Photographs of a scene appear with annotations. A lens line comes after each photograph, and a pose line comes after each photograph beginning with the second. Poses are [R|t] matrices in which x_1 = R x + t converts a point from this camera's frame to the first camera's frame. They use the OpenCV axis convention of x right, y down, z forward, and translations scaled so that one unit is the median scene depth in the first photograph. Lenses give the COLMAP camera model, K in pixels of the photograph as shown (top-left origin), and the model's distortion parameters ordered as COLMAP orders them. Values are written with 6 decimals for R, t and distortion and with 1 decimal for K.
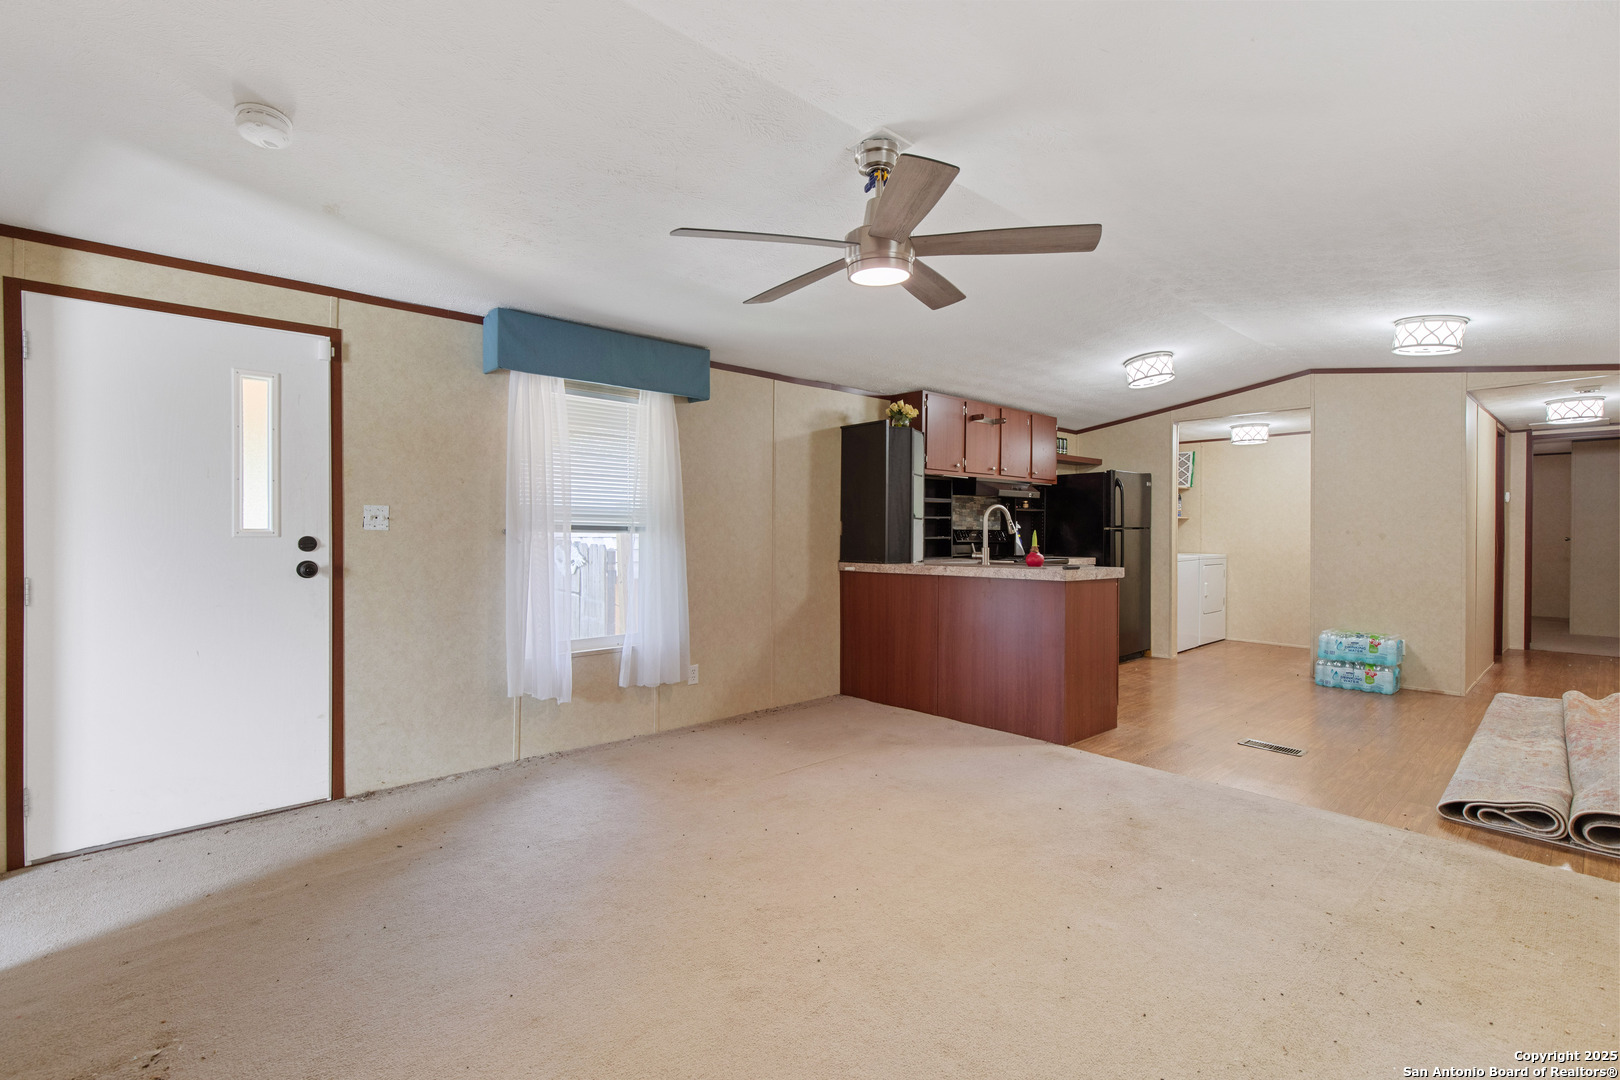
lens RADIAL K [[721.0, 0, 833.4], [0, 721.0, 540.7], [0, 0, 1]] dist [0.005289, -0.000639]
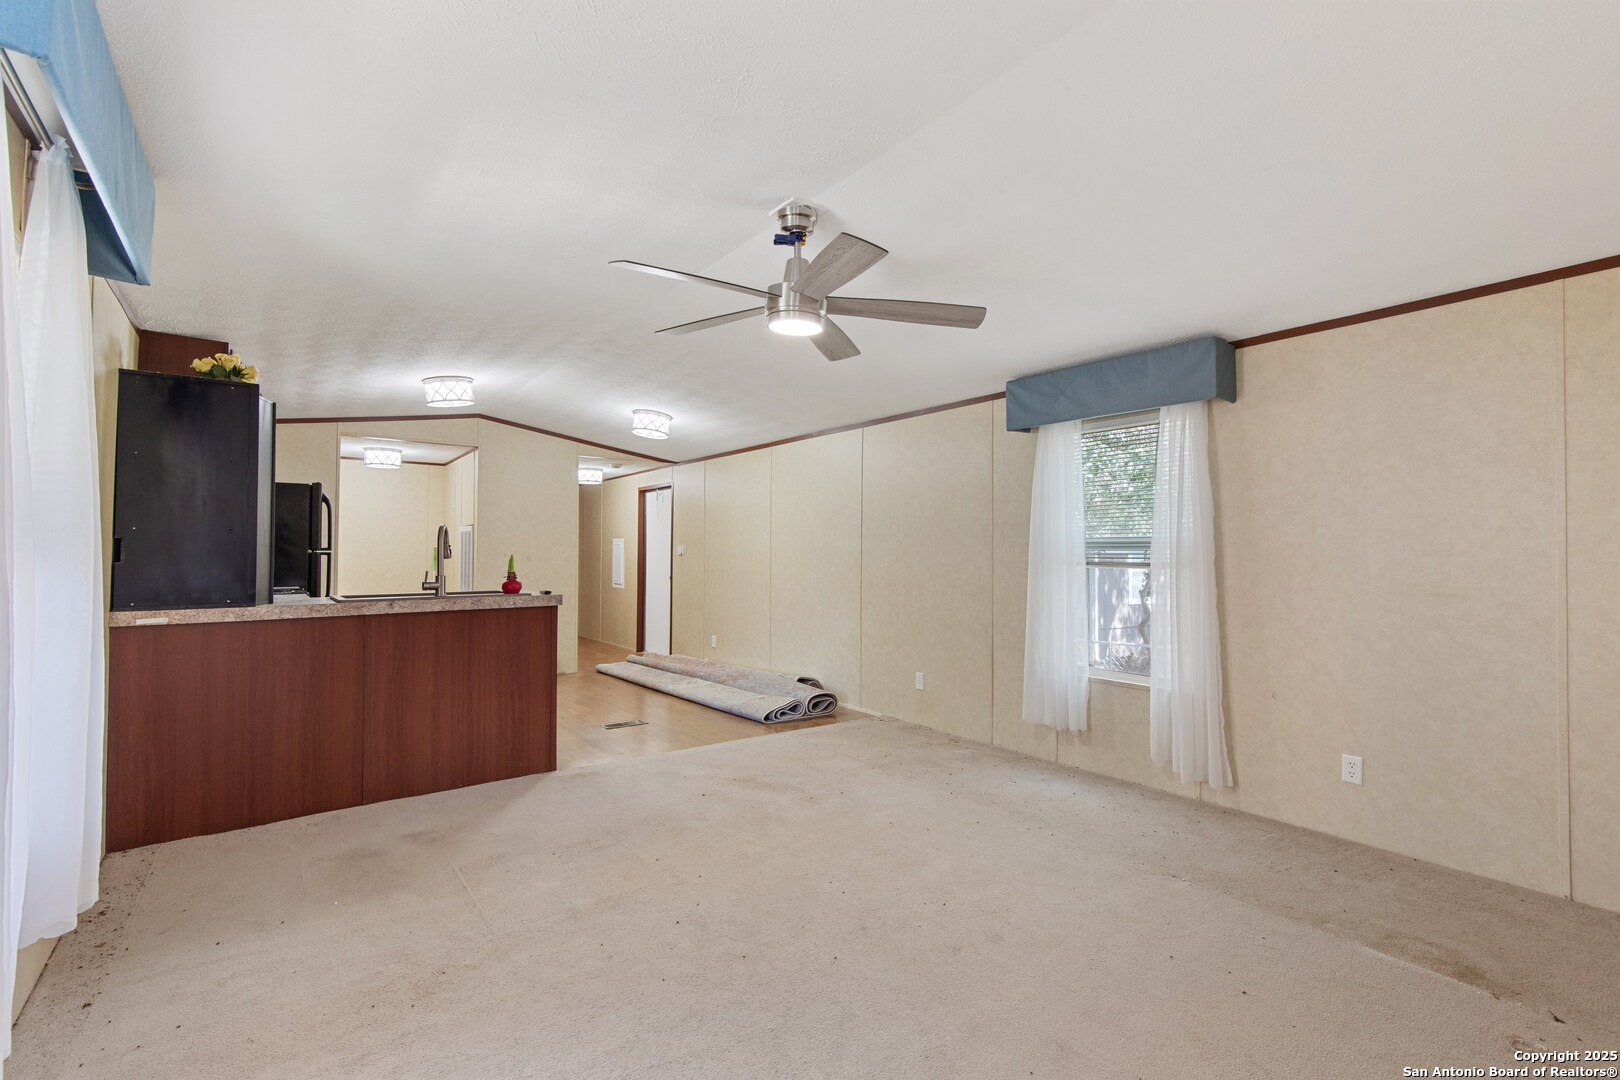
lens RADIAL K [[721.0, 0, 797.4], [0, 721.0, 534.8], [0, 0, 1]] dist [0.005289, -0.000639]
pose [[0.112968, 0.026437, 0.993247, -0.686941], [0.008717, 0.999581, -0.027597, -0.013389], [-0.993560, 0.011776, 0.112690, 0.582038]]
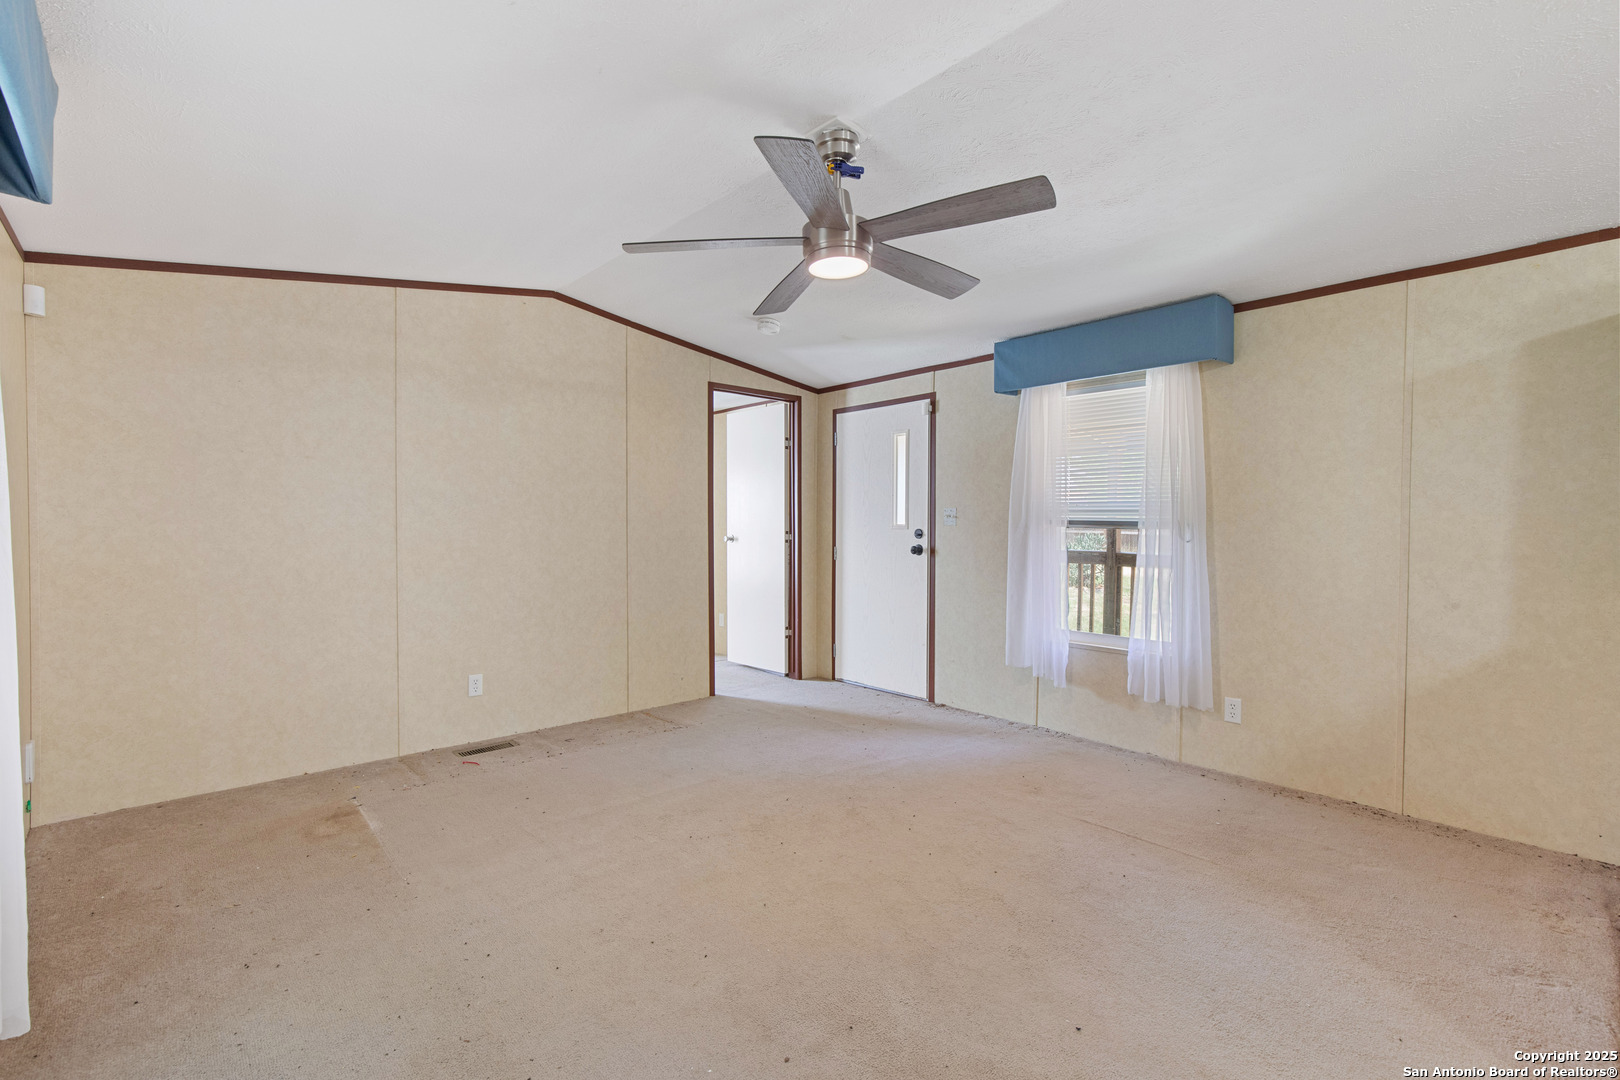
lens RADIAL K [[721.0, 0, 803.2], [0, 721.0, 536.5], [0, 0, 1]] dist [0.005289, -0.000639]
pose [[-0.023153, 0.016386, -0.999598, 0.706927], [-0.016537, 0.999723, 0.016771, -0.009756], [0.999595, 0.016918, -0.022875, 0.648996]]
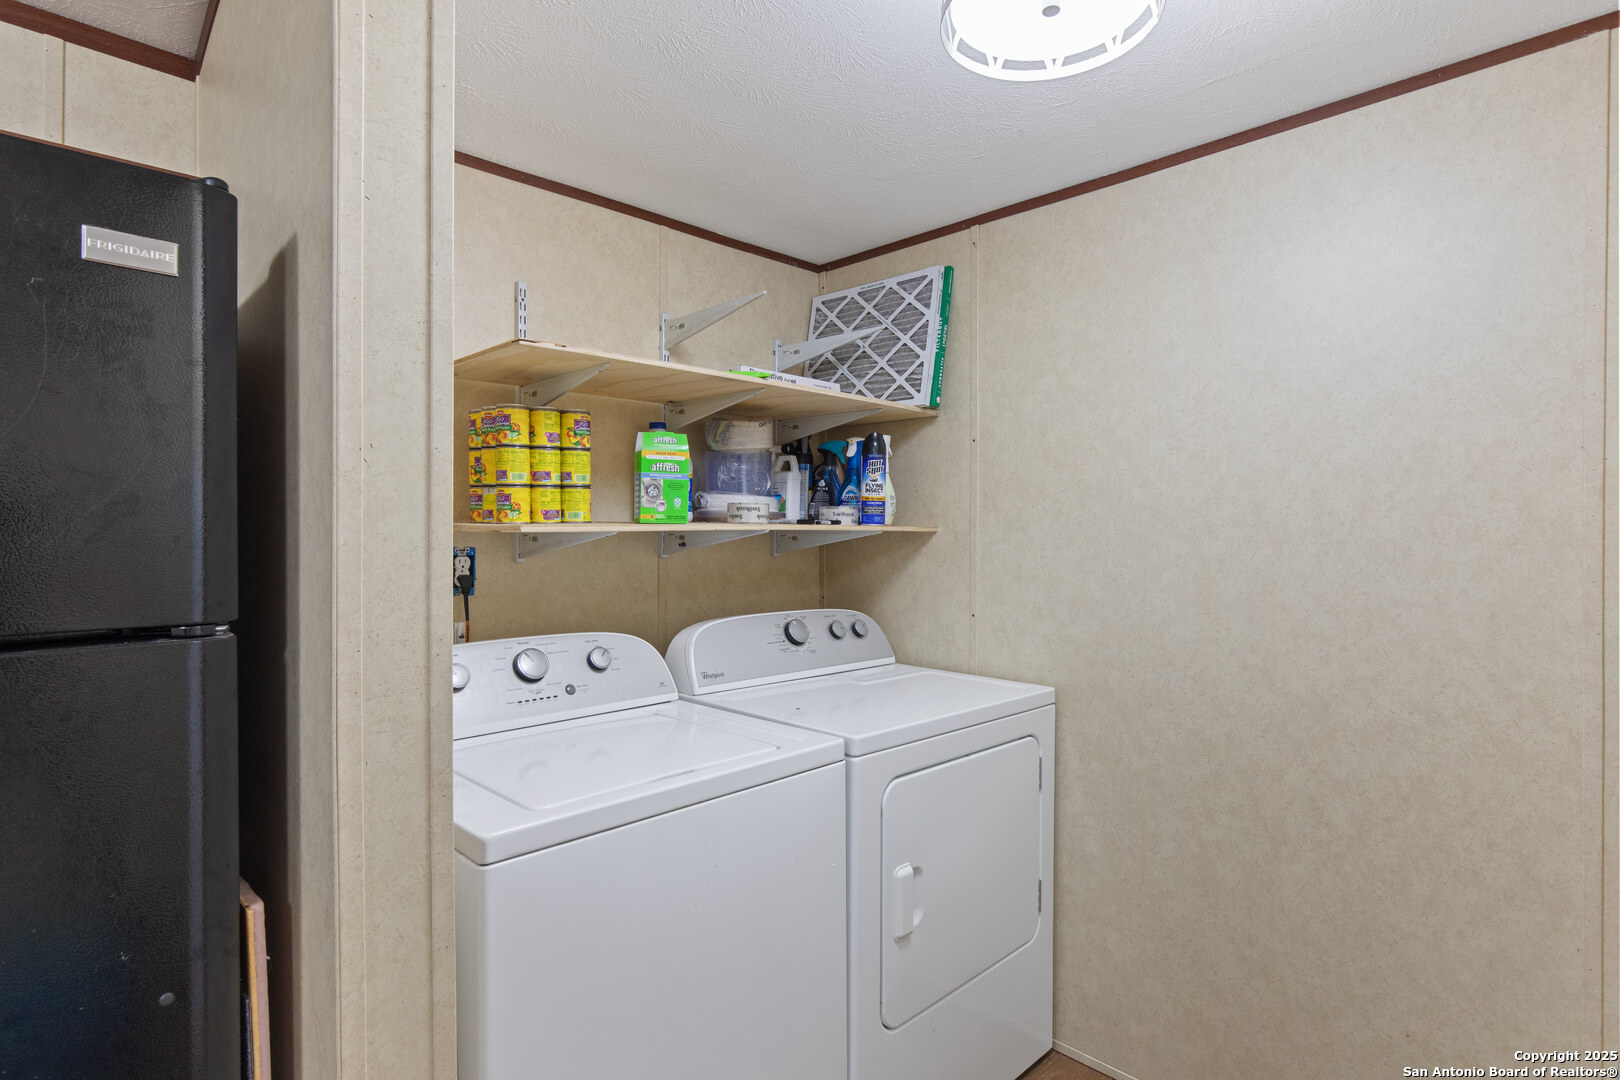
lens RADIAL K [[835.6, 0, 853.1], [0, 835.6, 536.4], [0, 0, 1]] dist [0.002163, 0.000192]
pose [[0.998147, -0.000235, 0.060846, 0.993889], [0.000870, 0.999945, -0.010406, -0.057605], [-0.060840, 0.010440, 0.998093, 1.575471]]
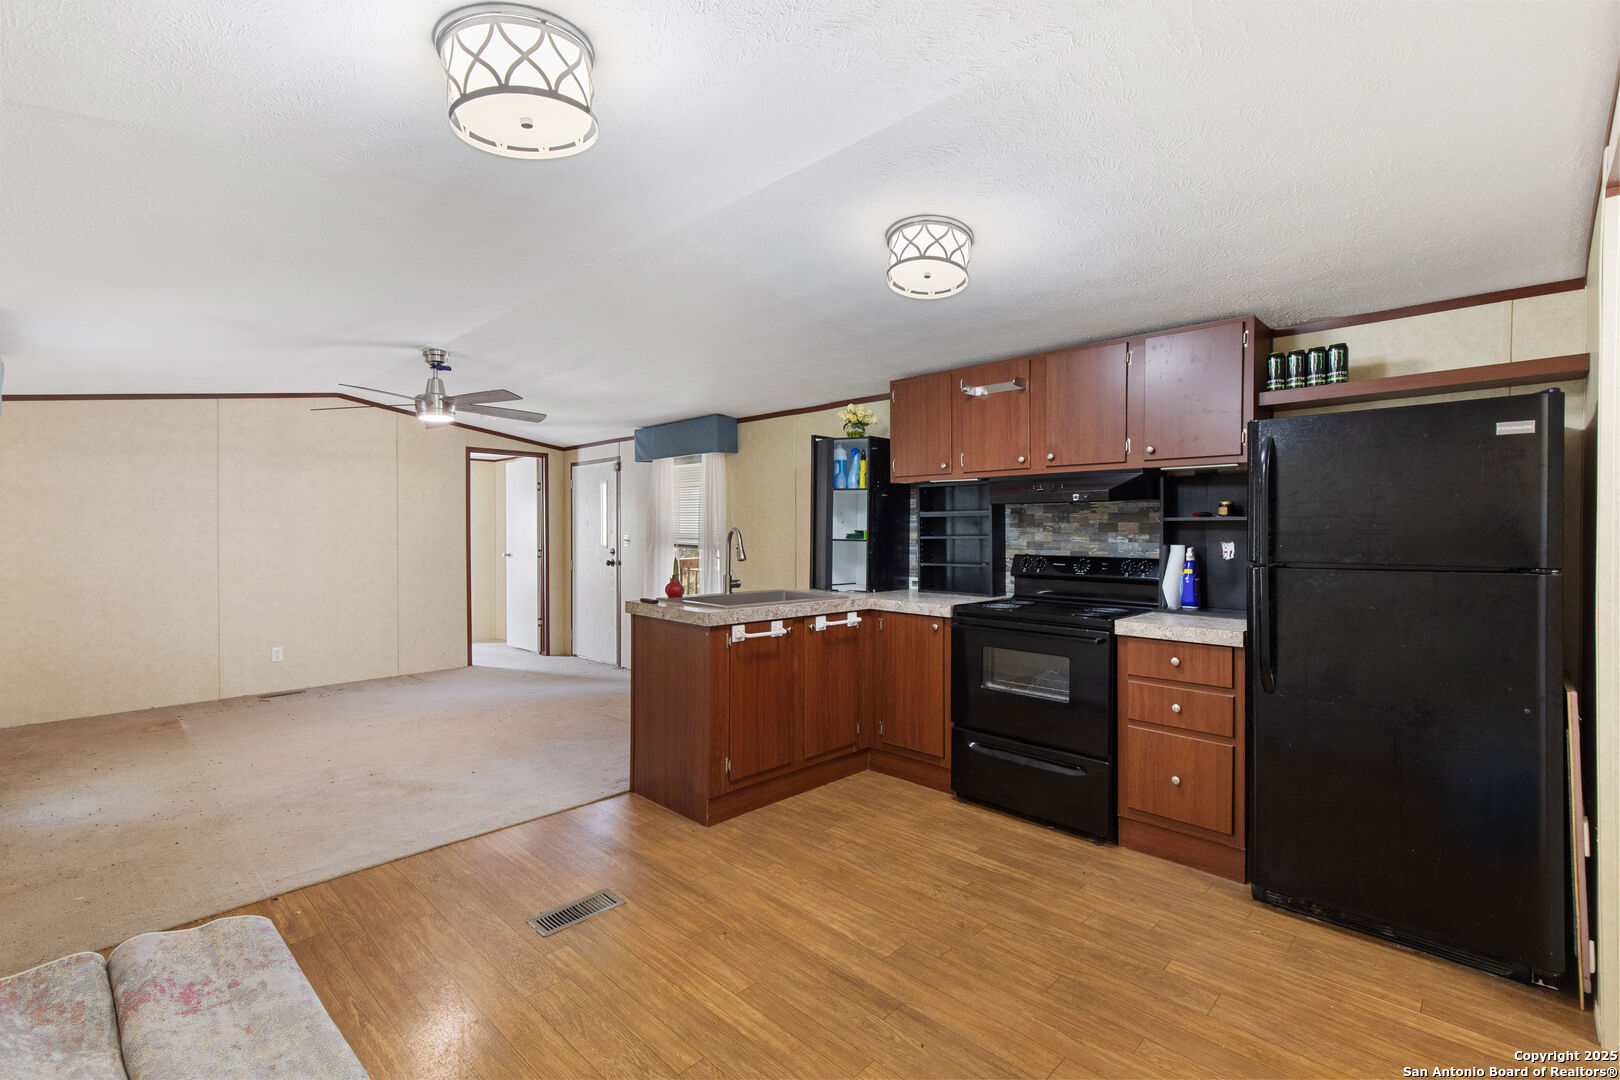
lens RADIAL K [[721.0, 0, 807.1], [0, 721.0, 534.4], [0, 0, 1]] dist [0.005289, -0.000639]
pose [[0.051715, 0.003627, -0.998655, 1.339571], [-0.012569, 0.999917, 0.002981, -0.054364], [0.998583, 0.012398, 0.051756, 1.245854]]
